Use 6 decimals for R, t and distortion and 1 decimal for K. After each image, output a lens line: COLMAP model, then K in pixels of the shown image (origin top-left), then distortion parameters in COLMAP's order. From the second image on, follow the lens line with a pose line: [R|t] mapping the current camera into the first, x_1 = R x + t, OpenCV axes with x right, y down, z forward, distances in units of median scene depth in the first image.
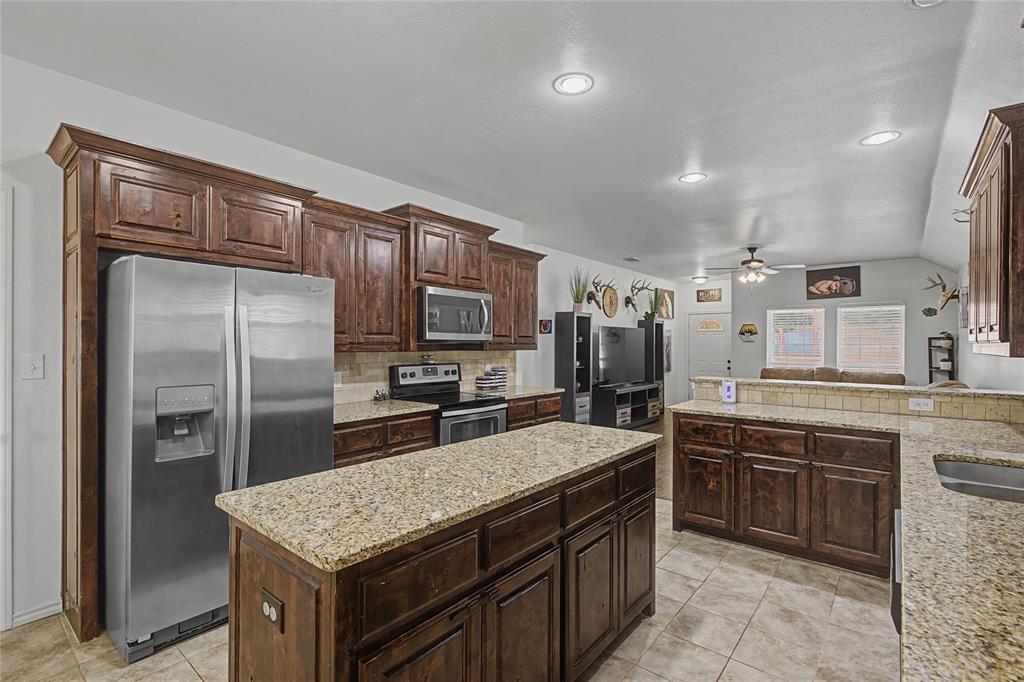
lens RADIAL K [[470.0, 0, 514.3], [0, 470.0, 345.2], [0, 0, 1]] dist [-0.000624, 0.000795]
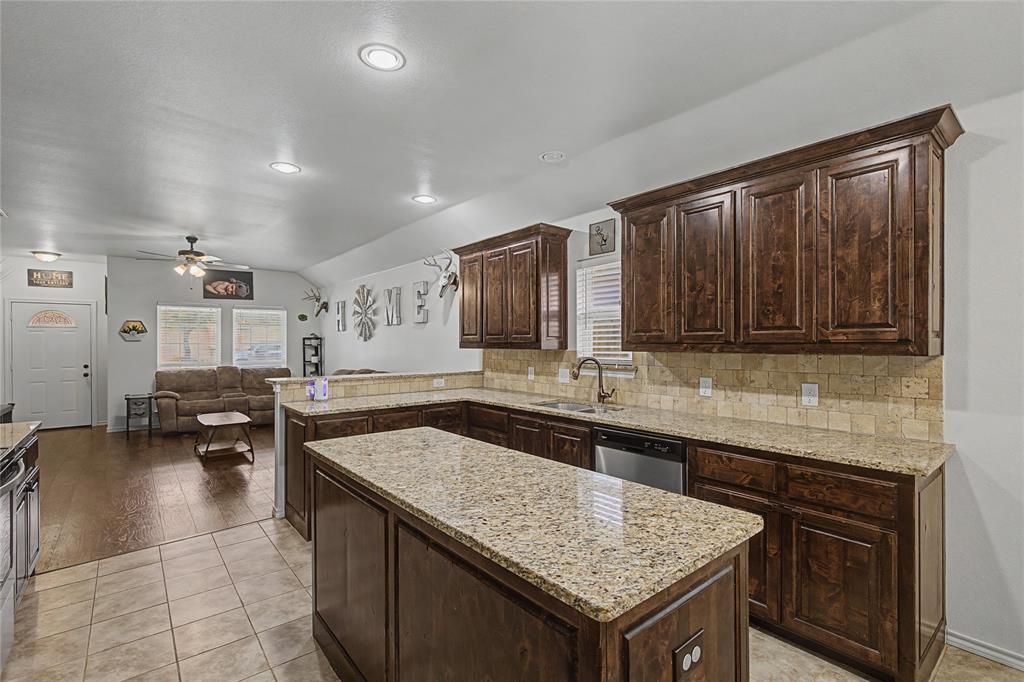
lens RADIAL K [[470.0, 0, 516.8], [0, 470.0, 341.6], [0, 0, 1]] dist [-0.000624, 0.000795]
pose [[0.190743, -0.001824, 0.981638, -0.245751], [0.007199, 0.999974, 0.000459, -0.002588], [-0.981614, 0.006980, 0.190751, 0.197489]]
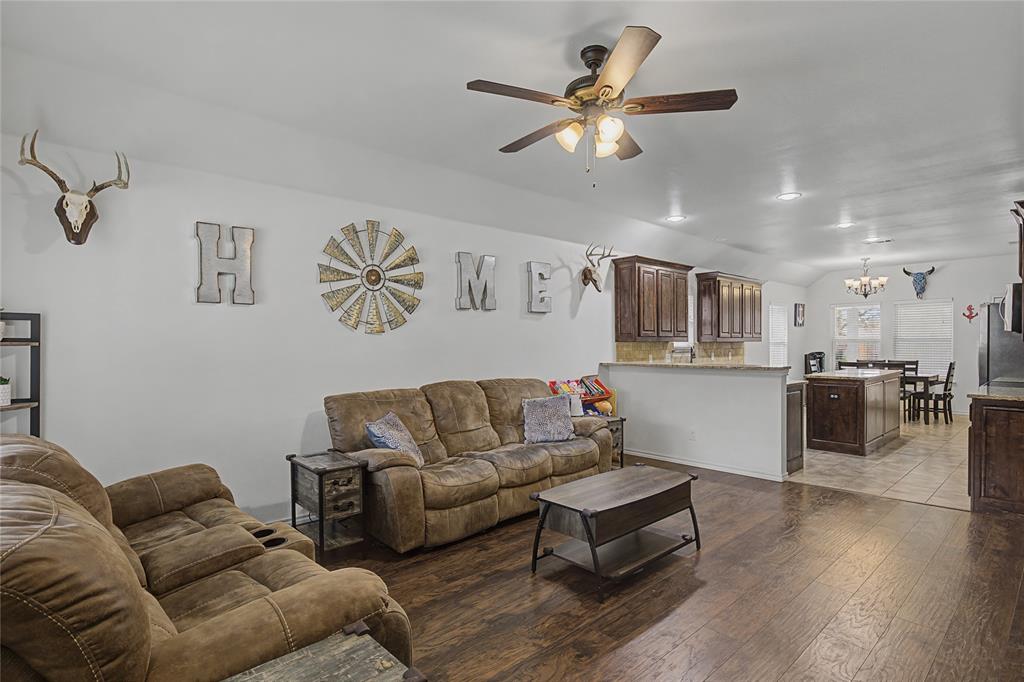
lens RADIAL K [[526.3, 0, 517.1], [0, 526.3, 342.8], [0, 0, 1]] dist [-0.010698, 0.006701]
pose [[-0.991520, 0.003092, 0.129916, 0.476061], [0.003454, 0.999991, 0.002561, 0.005289], [-0.129907, 0.002988, -0.991522, 1.292117]]
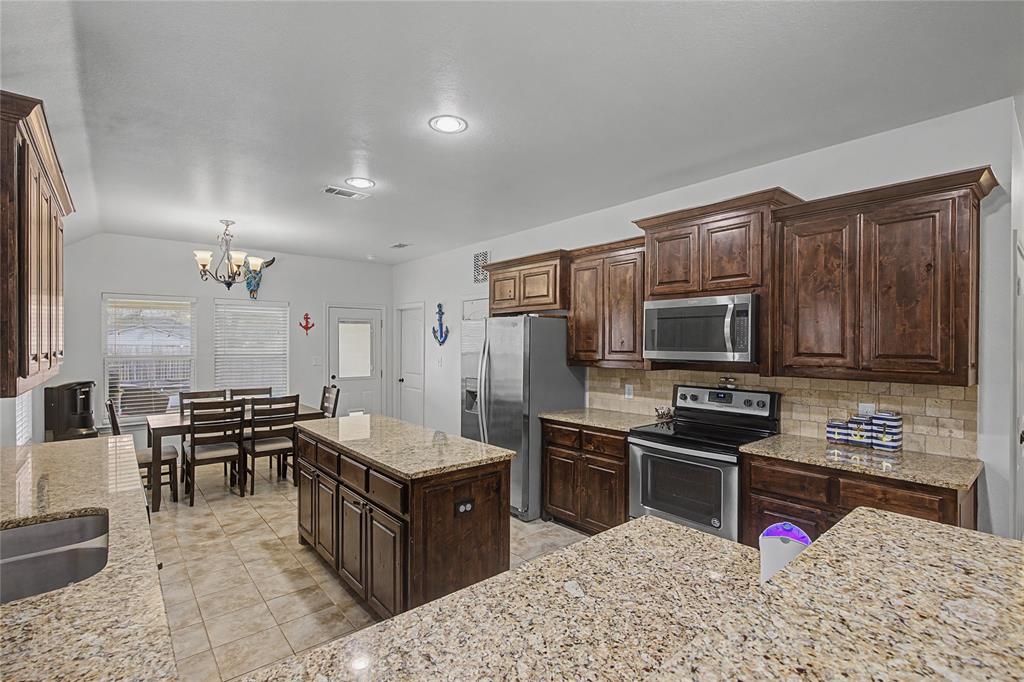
lens RADIAL K [[470.0, 0, 516.5], [0, 470.0, 346.0], [0, 0, 1]] dist [-0.000624, 0.000795]
pose [[-0.175536, 0.001904, -0.984471, 0.394532], [-0.005469, 0.999981, 0.002910, -0.019210], [0.984458, 0.005894, -0.175523, 0.460934]]
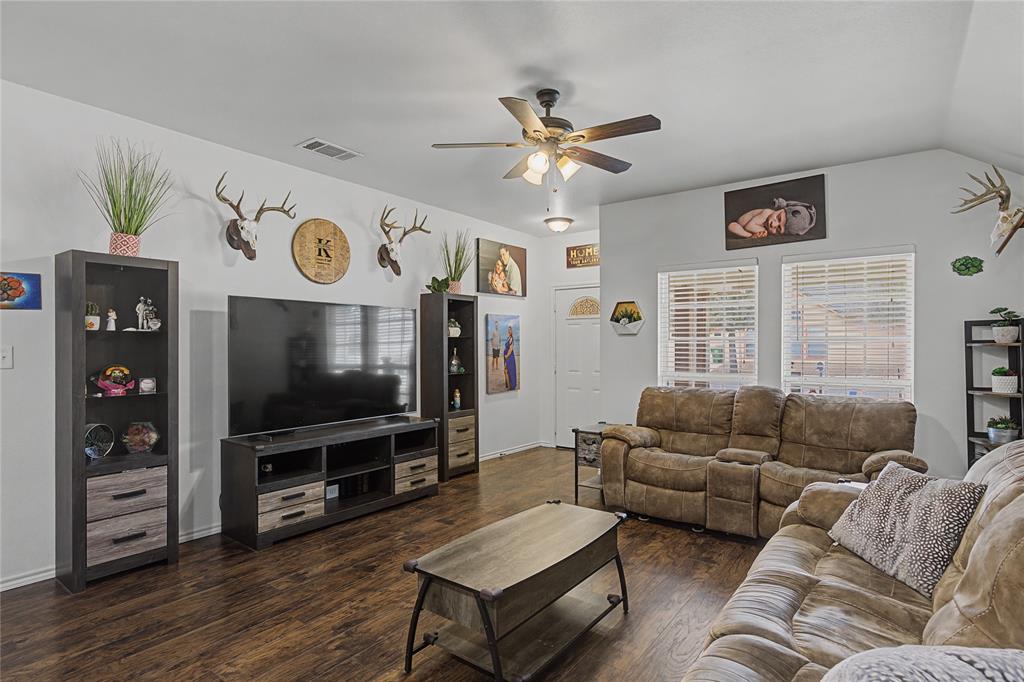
lens RADIAL K [[526.3, 0, 515.9], [0, 526.3, 344.7], [0, 0, 1]] dist [-0.010698, 0.006701]
pose [[0.998803, -0.001975, 0.048879, 0.425291], [0.002213, 0.999986, -0.004824, 0.007214], [-0.048868, 0.004927, 0.998793, 0.518150]]
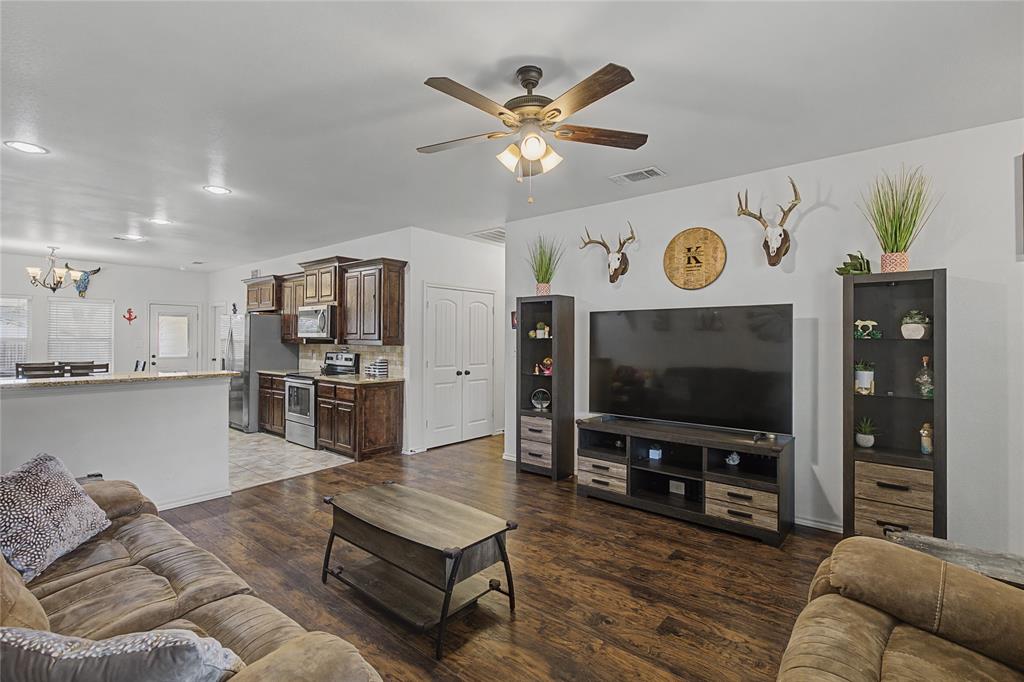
lens RADIAL K [[470.0, 0, 515.5], [0, 470.0, 340.1], [0, 0, 1]] dist [-0.000624, 0.000795]
pose [[-0.003166, 0.000764, -0.999995, 0.801250], [-0.008440, 0.999964, 0.000790, -0.004244], [0.999959, 0.008443, -0.003159, 0.921915]]
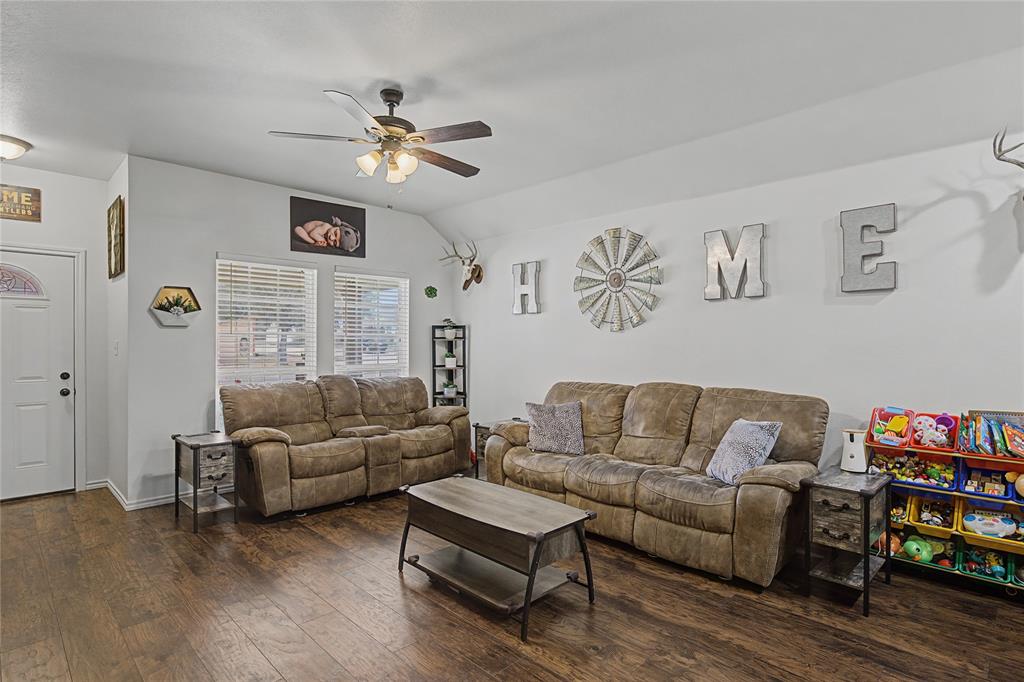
lens RADIAL K [[526.3, 0, 514.7], [0, 526.3, 339.6], [0, 0, 1]] dist [-0.010698, 0.006701]
pose [[0.095493, -0.000998, 0.995430, 0.060874], [0.001007, 0.999999, 0.000906, 0.004869], [-0.995430, 0.000915, 0.095494, 0.791322]]
